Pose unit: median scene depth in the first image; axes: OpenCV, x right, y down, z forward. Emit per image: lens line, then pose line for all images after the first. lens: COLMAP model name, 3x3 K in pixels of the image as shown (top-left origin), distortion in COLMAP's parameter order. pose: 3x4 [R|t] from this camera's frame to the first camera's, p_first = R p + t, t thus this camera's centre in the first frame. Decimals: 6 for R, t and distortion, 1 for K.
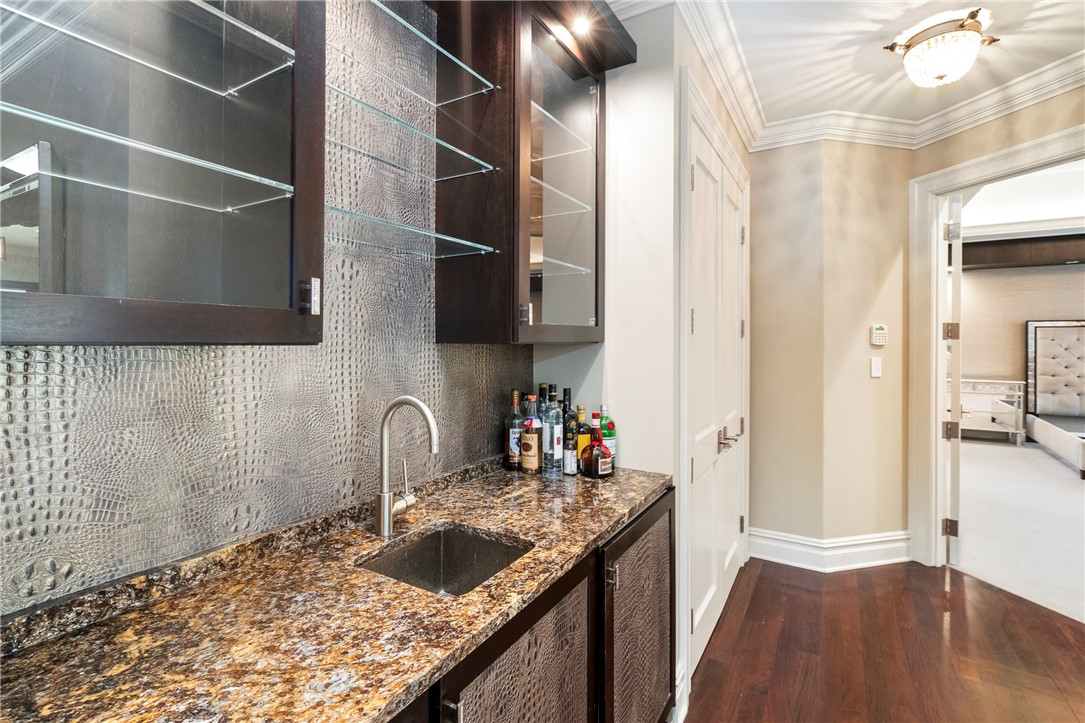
lens RADIAL K [[498.5, 0, 536.3], [0, 498.5, 341.3], [0, 0, 1]] dist [-0.002439, 0.000675]
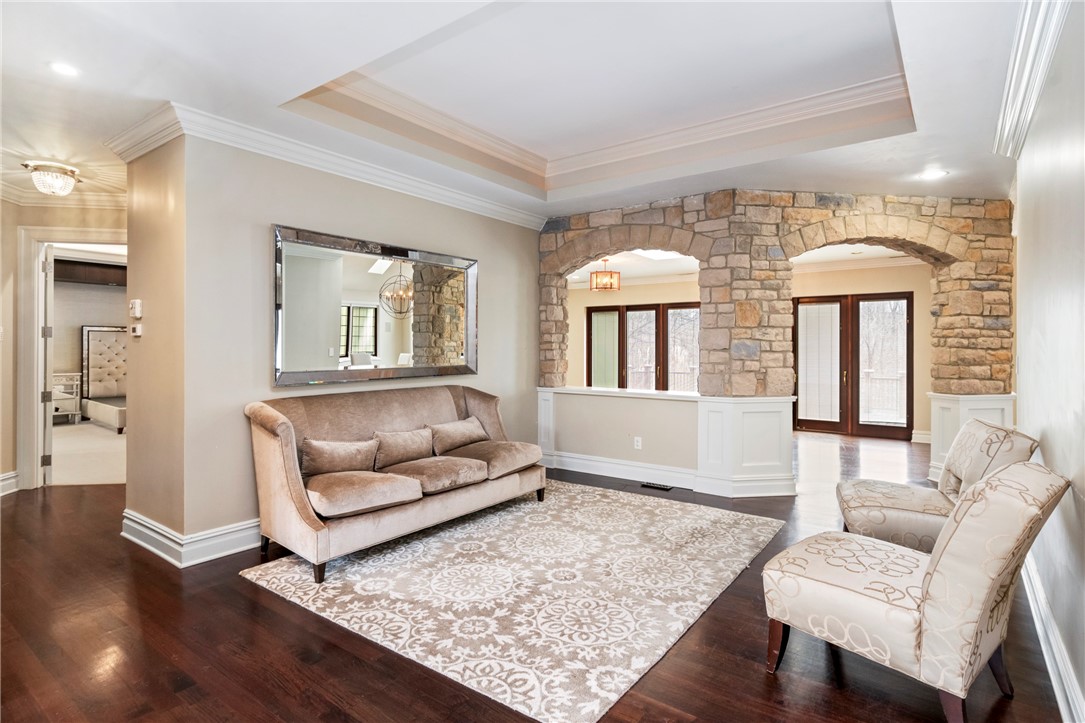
lens RADIAL K [[560.0, 0, 545.0], [0, 560.0, 345.0], [0, 0, 1]] dist [-0.002956, -0.001830]
pose [[0.087428, 0.000169, 0.996171, -0.724609], [0.000170, 1.000000, -0.000185, 0.018910], [-0.996171, 0.000186, 0.087428, -0.661398]]
